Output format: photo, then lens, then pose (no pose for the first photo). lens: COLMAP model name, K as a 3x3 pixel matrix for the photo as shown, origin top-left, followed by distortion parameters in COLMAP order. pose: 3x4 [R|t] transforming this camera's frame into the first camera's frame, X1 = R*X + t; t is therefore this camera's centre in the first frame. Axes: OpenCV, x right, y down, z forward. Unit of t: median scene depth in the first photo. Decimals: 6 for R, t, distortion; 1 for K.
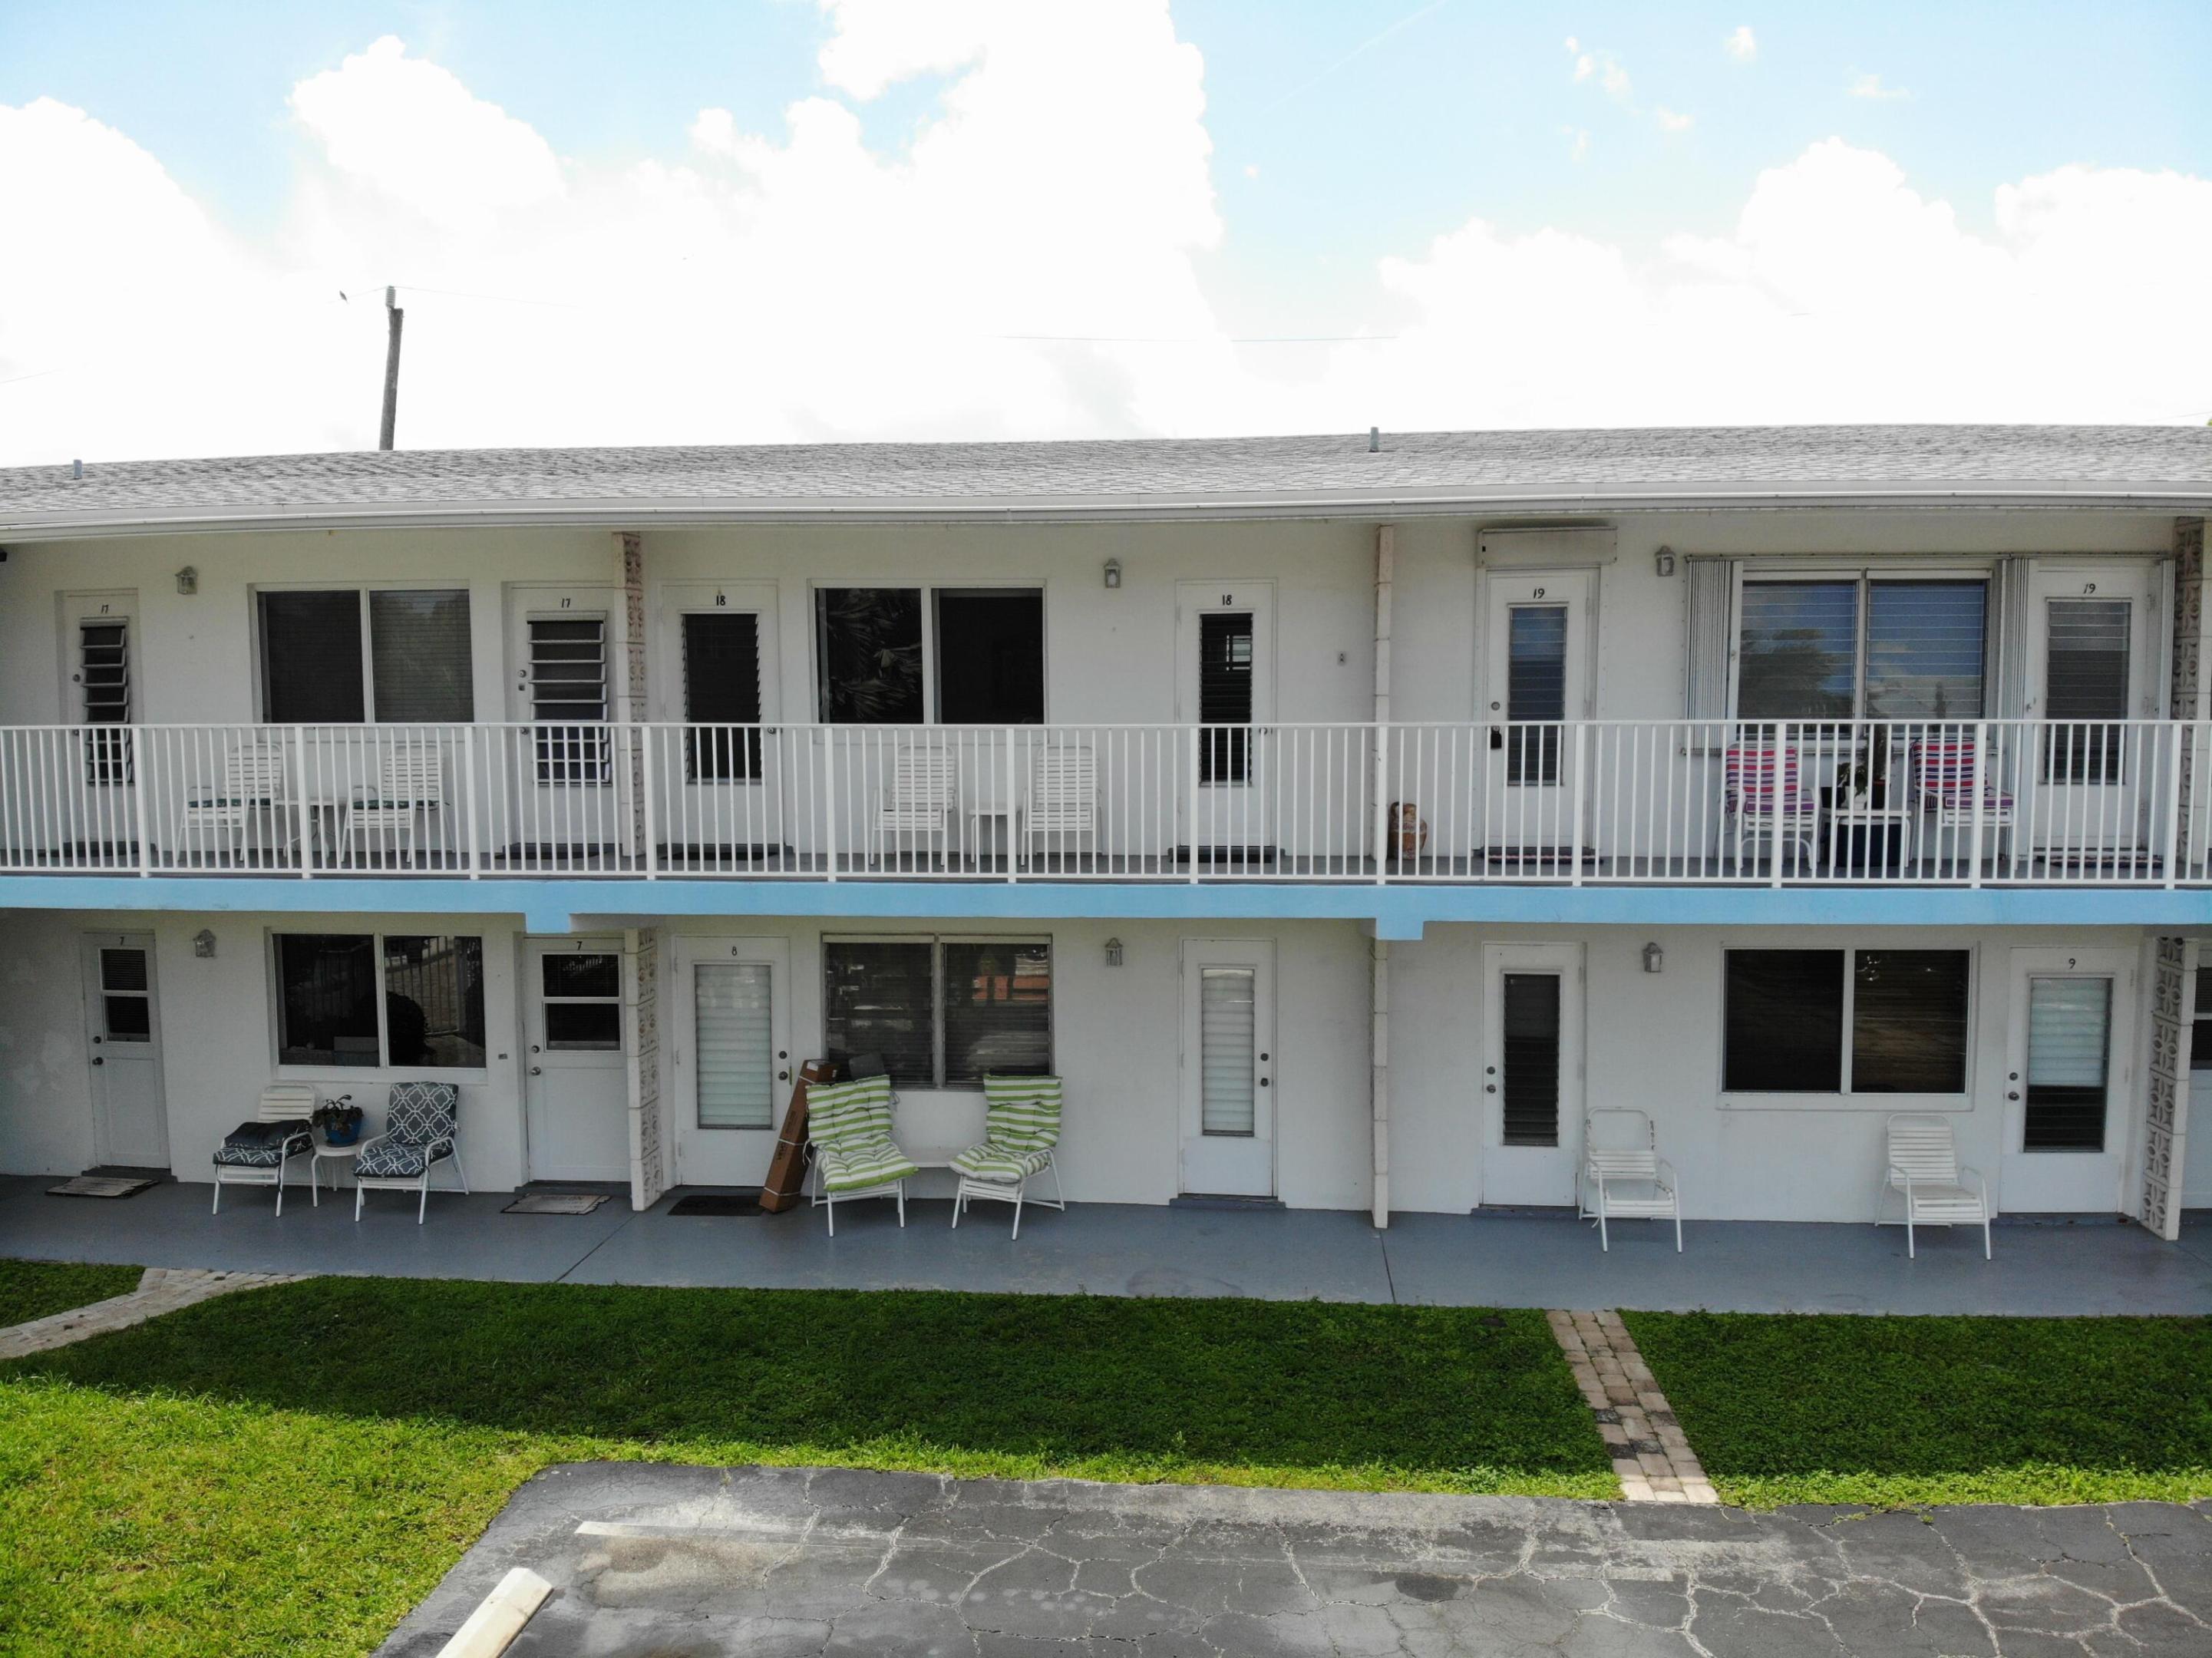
lens RADIAL K [[1631.9, 0, 1106.8], [0, 1631.9, 836.8], [0, 0, 1]] dist [0.087881, -0.202412]
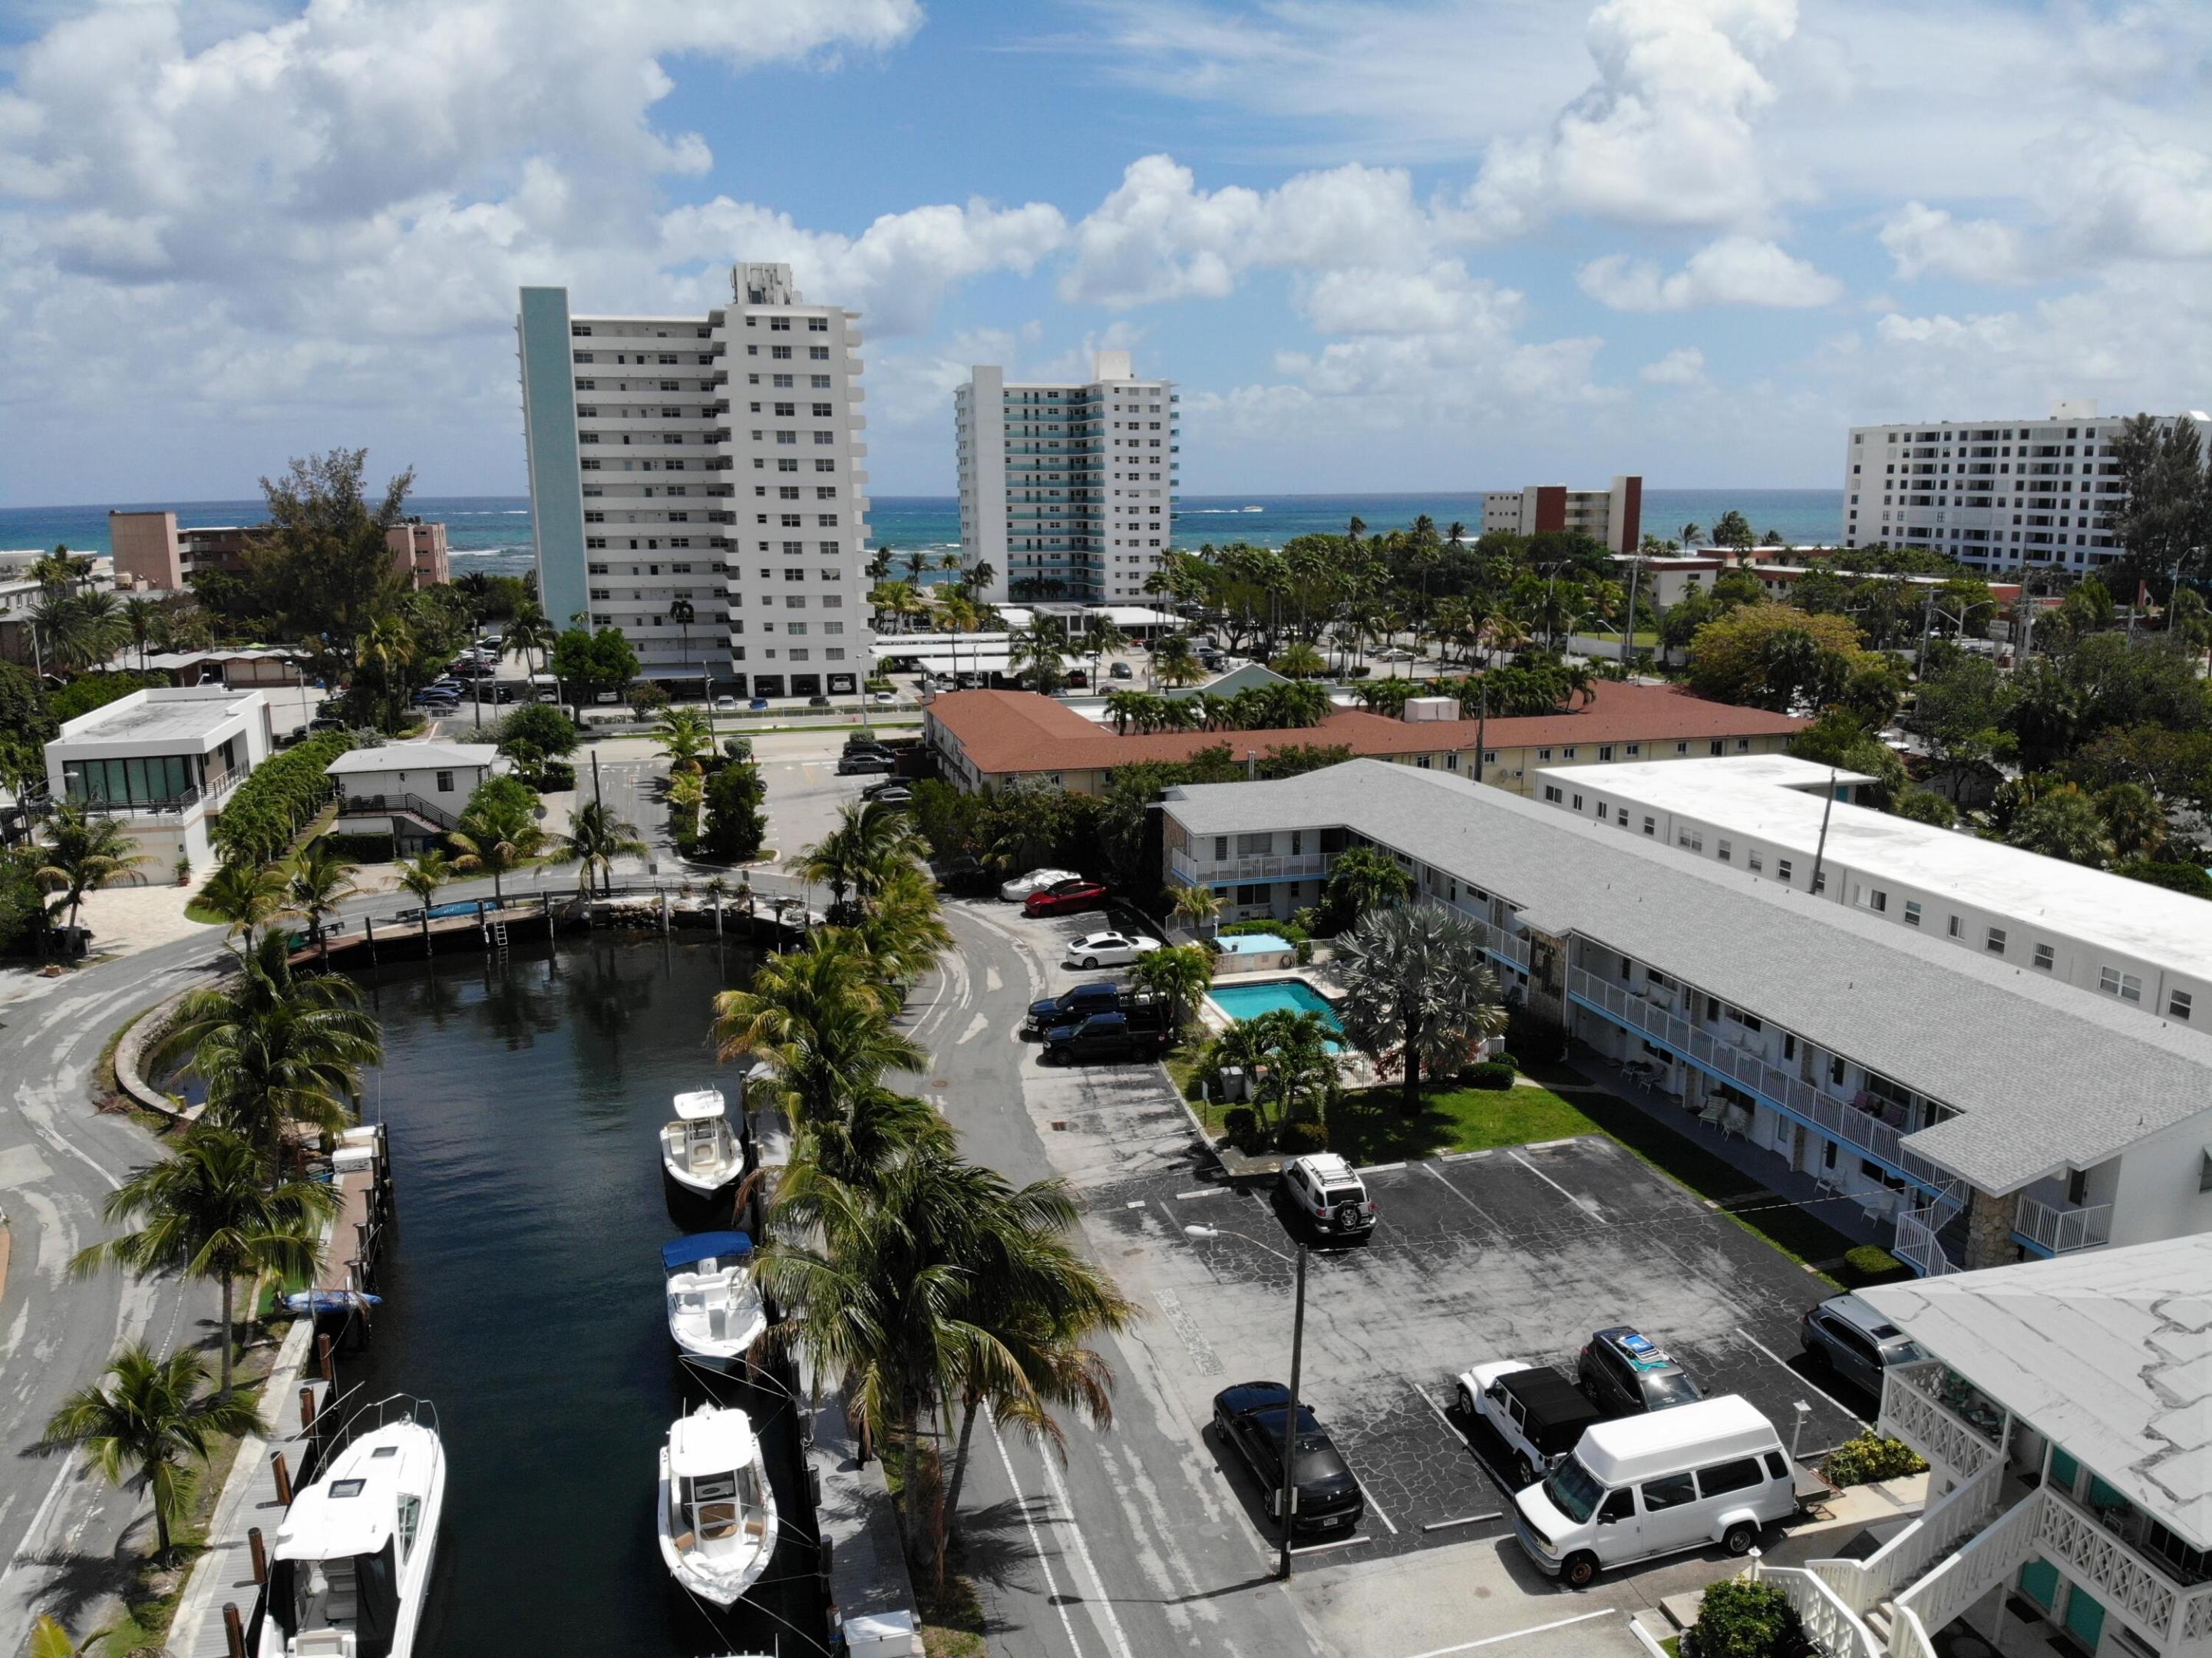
lens RADIAL K [[1629.9, 0, 1109.2], [0, 1629.9, 852.3], [0, 0, 1]] dist [0.075571, -0.200120]
pose [[0.369367, 0.207056, -0.905923, 3.066731], [-0.072507, 0.978311, 0.194037, -1.212656], [0.926451, -0.005985, 0.376368, -2.139448]]
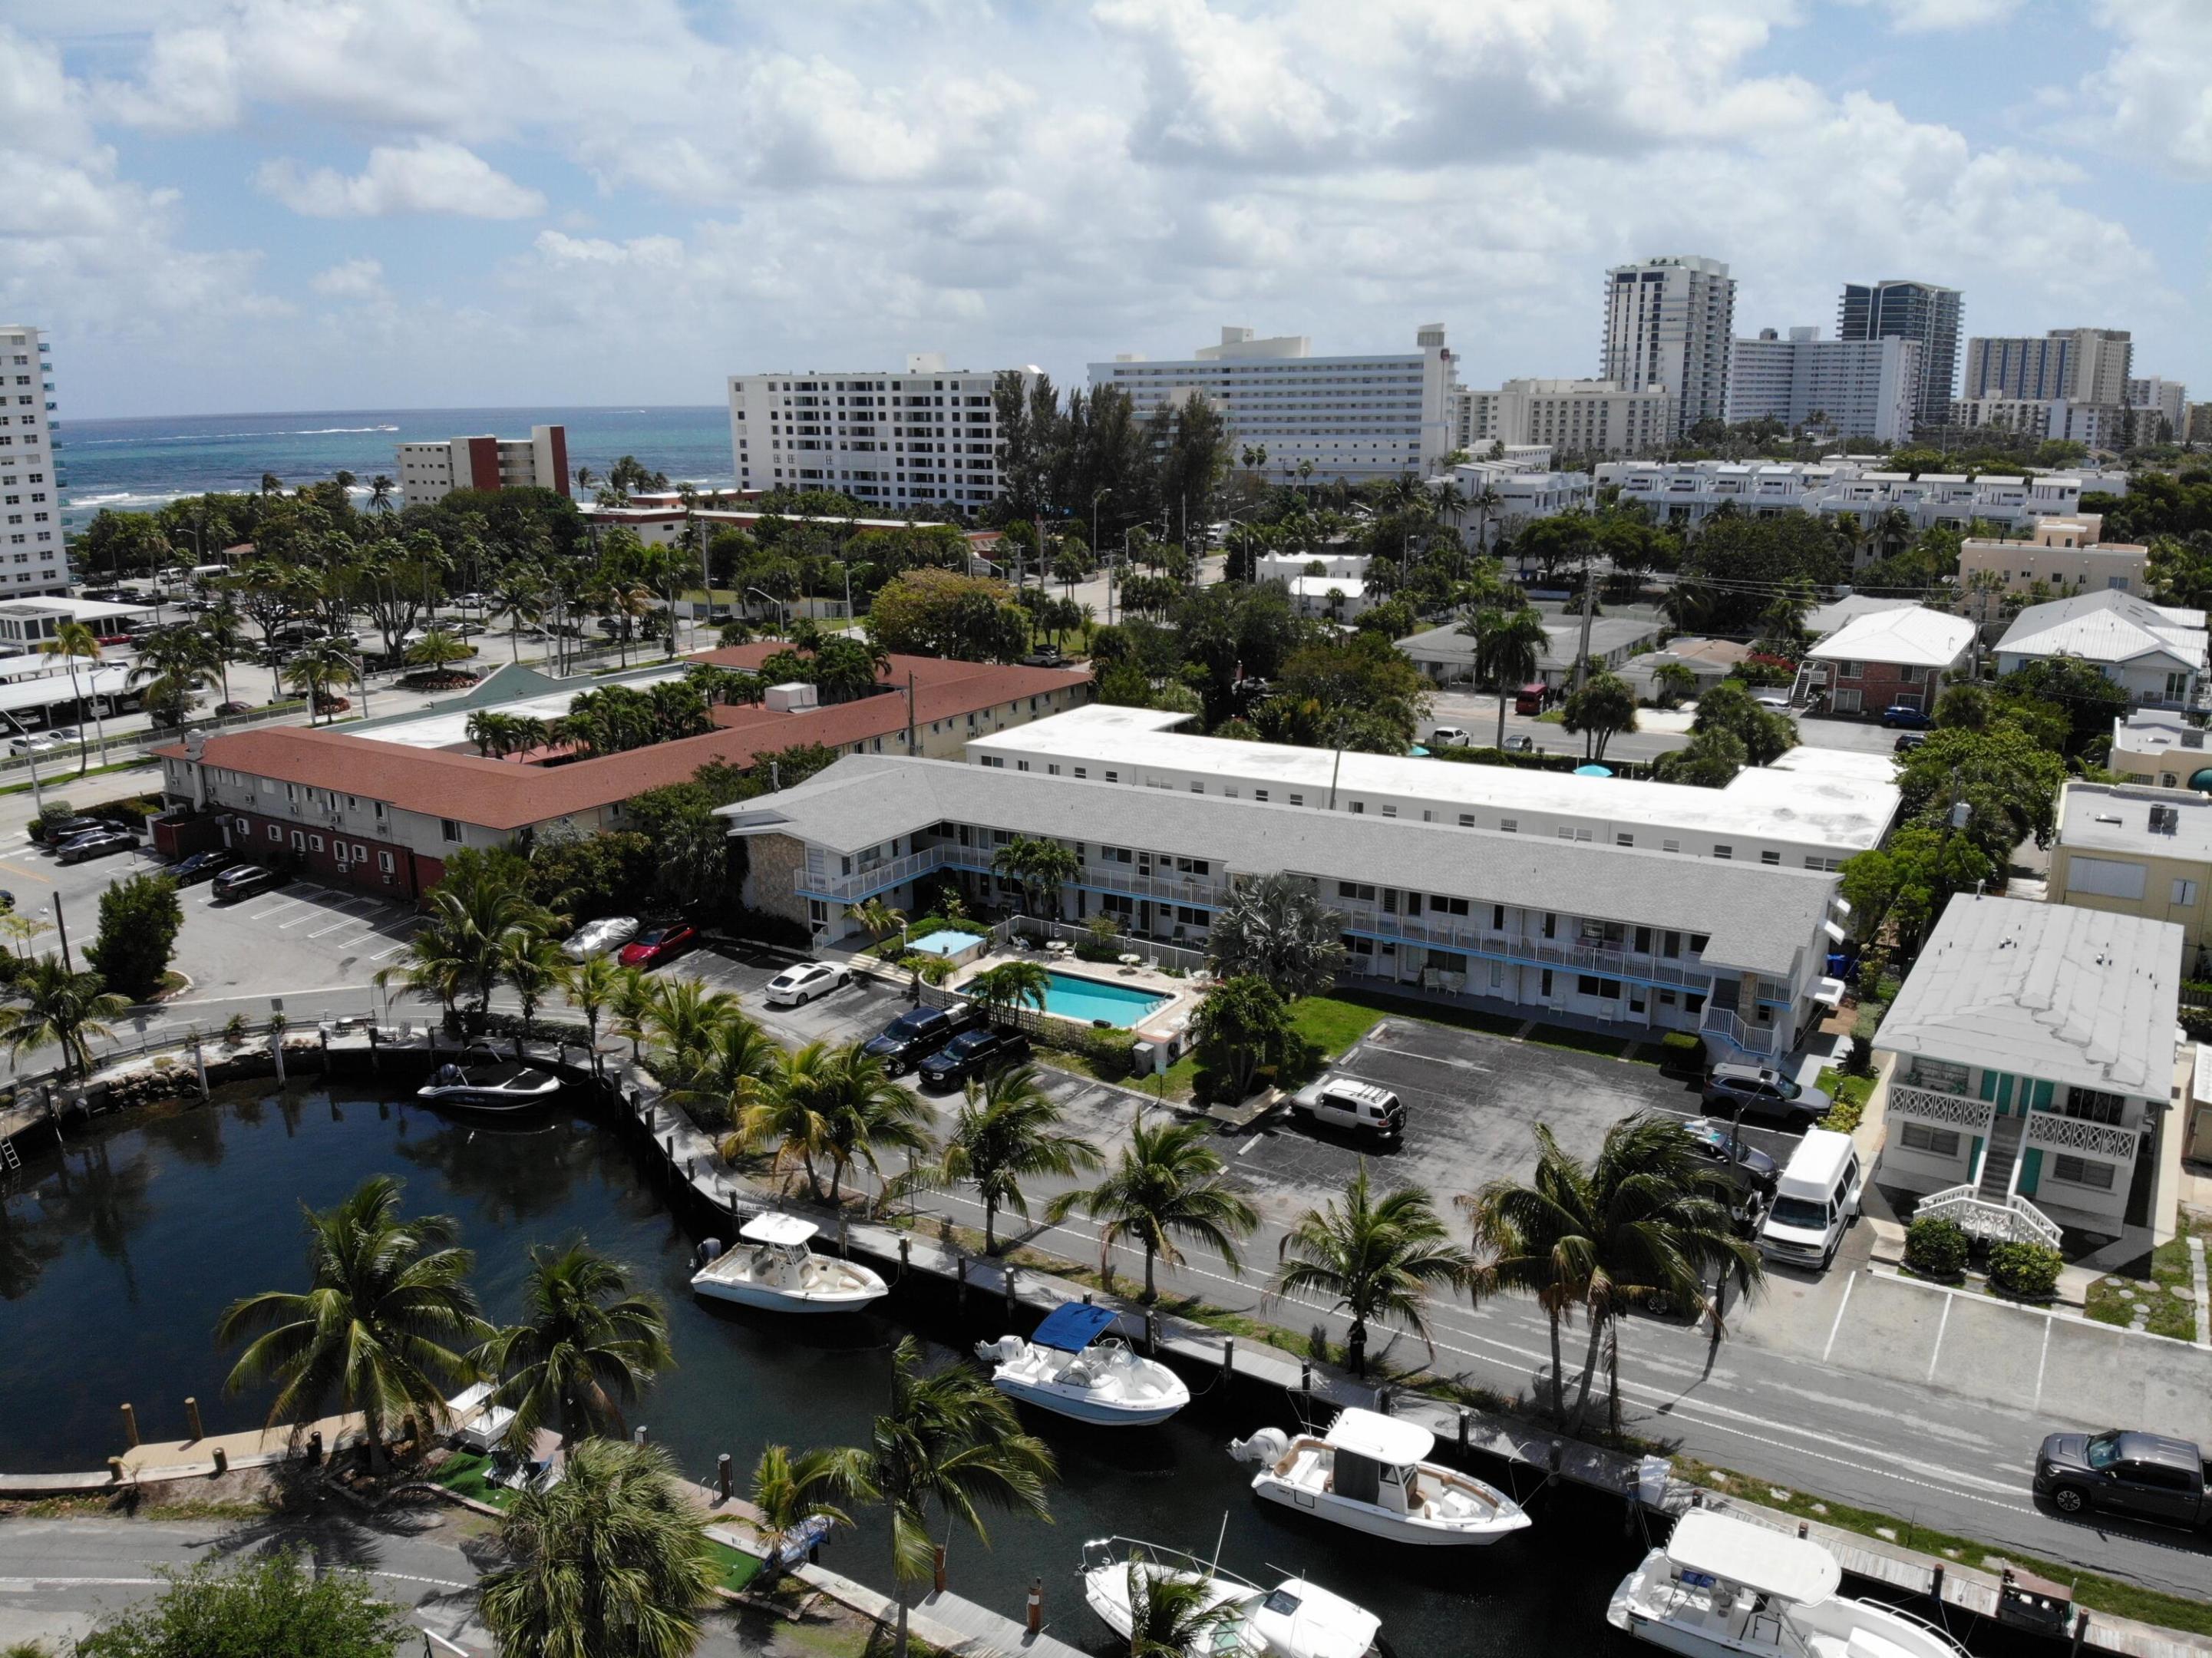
lens RADIAL K [[1599.8, 0, 1109.3], [0, 1599.8, 903.1], [0, 0, 1]] dist [0.121973, -0.250167]
pose [[0.908349, 0.127423, -0.398328, 1.095354], [-0.035053, 0.972299, 0.231098, -1.413507], [0.416741, -0.195955, 0.887653, -4.709392]]
